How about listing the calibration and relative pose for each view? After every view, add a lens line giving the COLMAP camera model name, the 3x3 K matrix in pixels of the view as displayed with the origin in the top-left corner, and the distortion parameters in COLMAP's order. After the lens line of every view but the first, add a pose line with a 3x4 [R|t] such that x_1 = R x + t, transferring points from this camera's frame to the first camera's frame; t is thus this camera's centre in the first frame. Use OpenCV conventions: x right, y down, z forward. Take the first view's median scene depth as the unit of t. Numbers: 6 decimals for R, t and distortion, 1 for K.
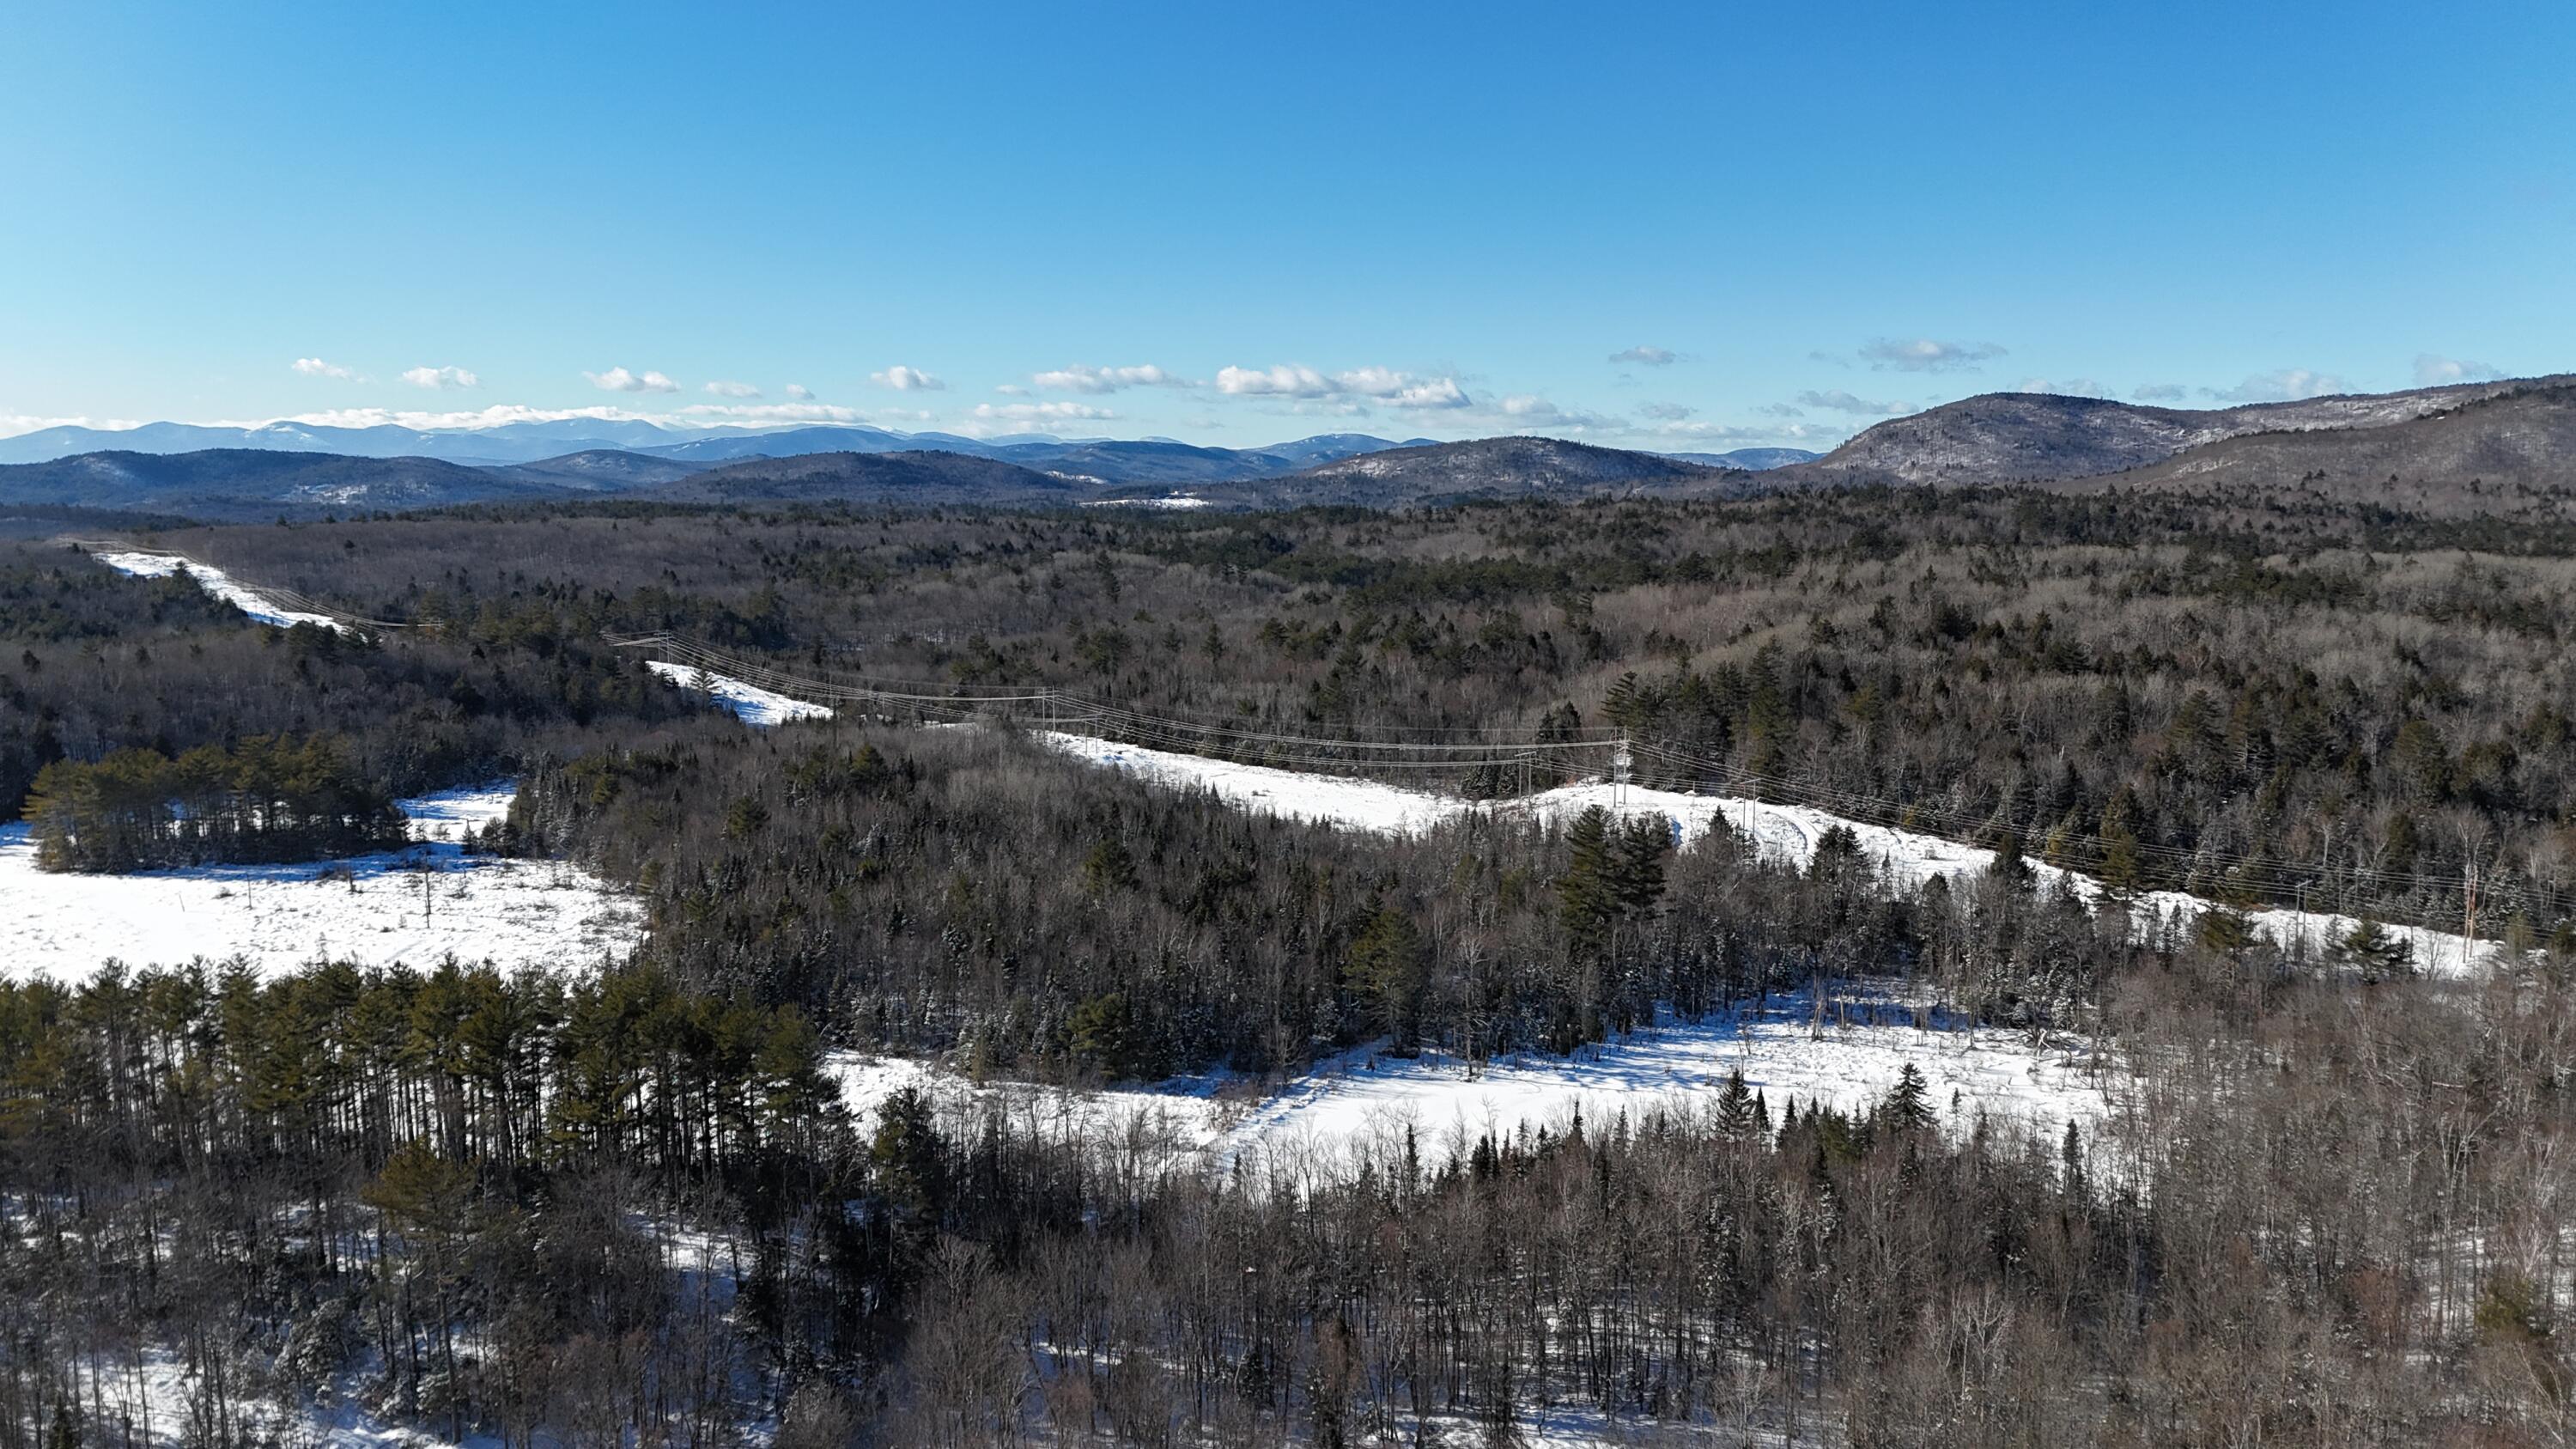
lens RADIAL K [[1822.9, 0, 1311.2], [0, 1822.9, 733.6], [0, 0, 1]] dist [0.076460, -0.071231]
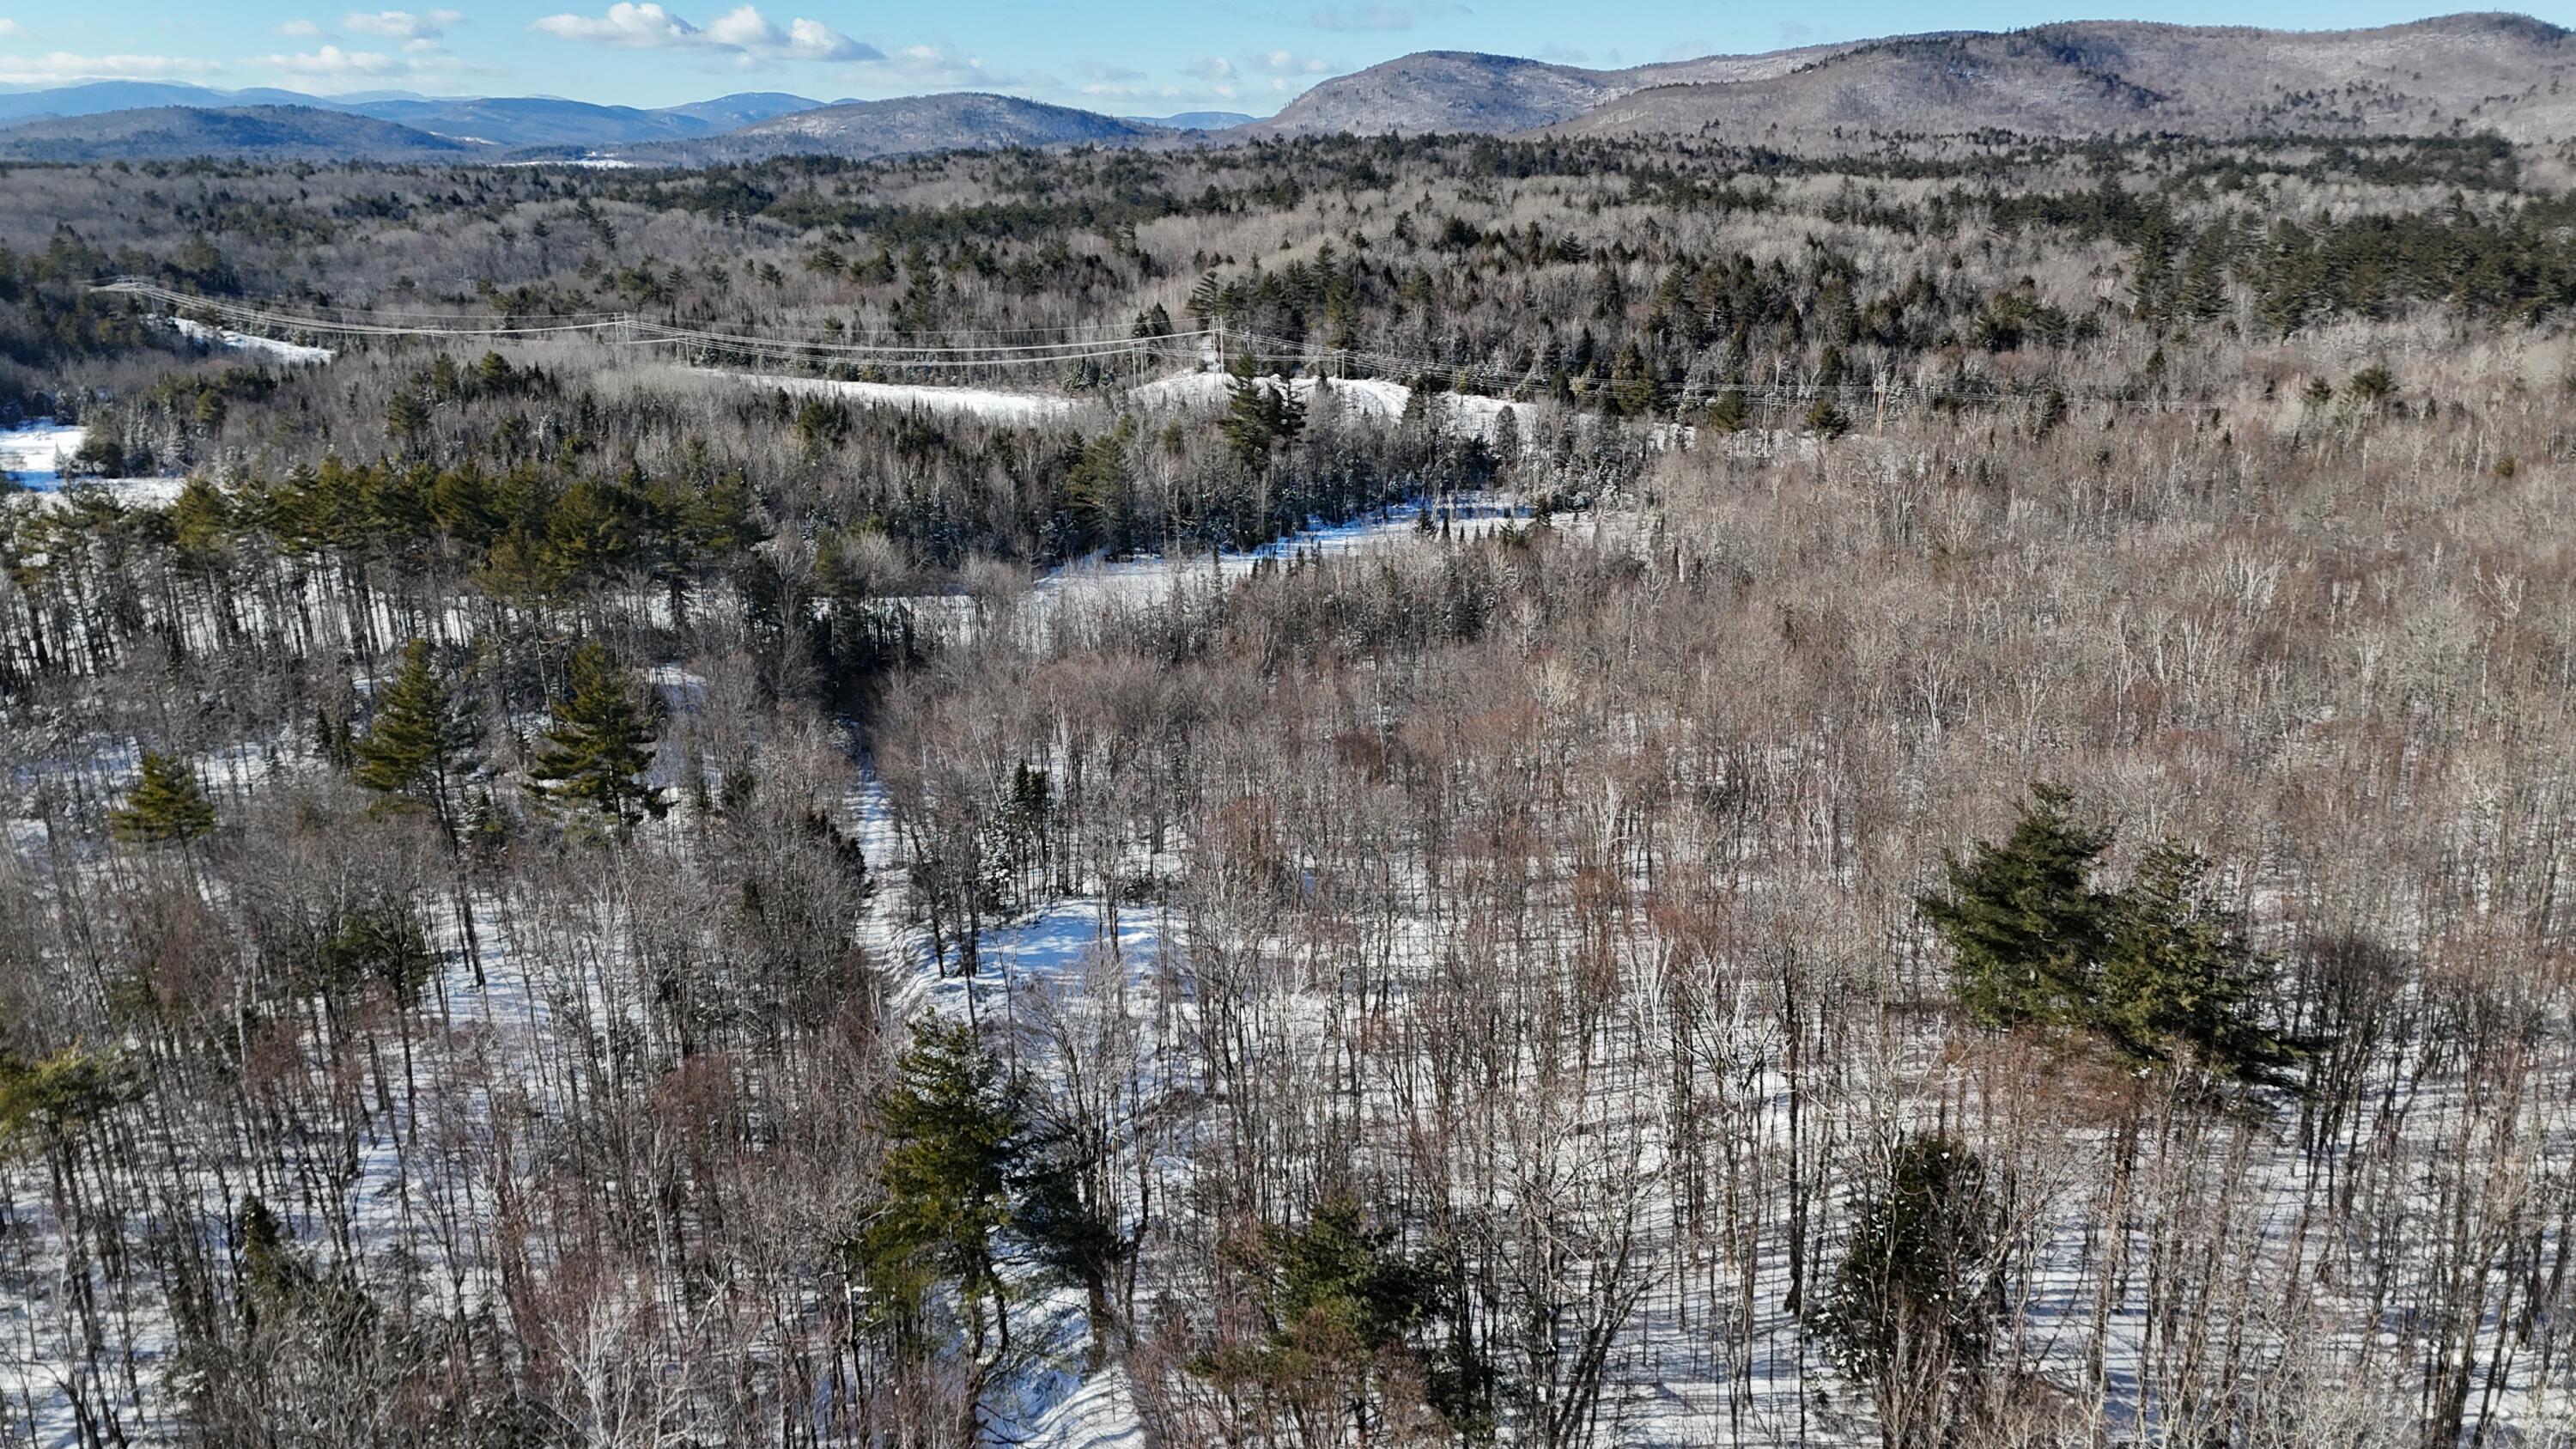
lens RADIAL K [[1822.9, 0, 1311.2], [0, 1822.9, 733.6], [0, 0, 1]] dist [0.076460, -0.071231]
pose [[0.956344, -0.097784, 0.275399, -0.073723], [0.049822, 0.983118, 0.176060, 0.036693], [-0.287966, -0.154653, 0.945070, -0.077775]]
